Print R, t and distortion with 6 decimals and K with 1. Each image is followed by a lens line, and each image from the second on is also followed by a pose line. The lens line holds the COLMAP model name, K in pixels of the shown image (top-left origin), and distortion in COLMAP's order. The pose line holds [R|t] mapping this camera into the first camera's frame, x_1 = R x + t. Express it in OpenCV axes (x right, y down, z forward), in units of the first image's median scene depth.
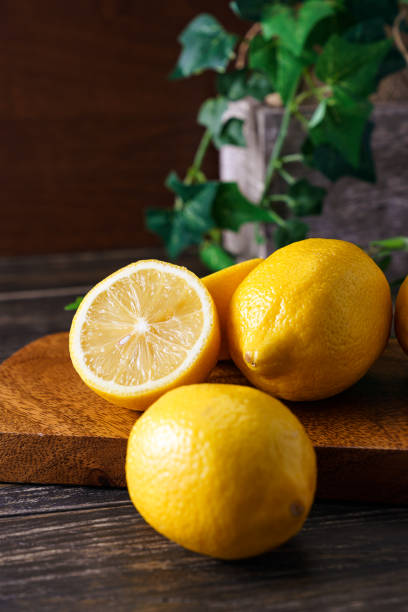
lens RADIAL K [[1535.0, 0, 204.0], [0, 1535.0, 306.0], [0, 0, 1]] dist [0.108520, -0.157549]
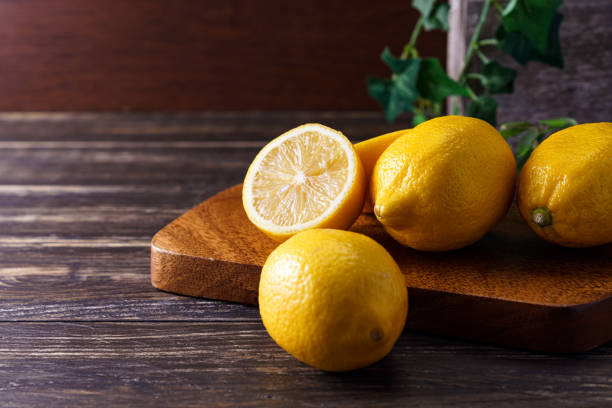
lens RADIAL K [[1535.0, 0, 306.0], [0, 1535.0, 204.0], [0, 0, 1]] dist [0.108520, -0.157549]
pose [[0.973652, 0.081238, -0.213080, 0.230075], [-0.074096, 0.996395, 0.041304, -0.017304], [0.215667, -0.024427, 0.976161, -0.189025]]
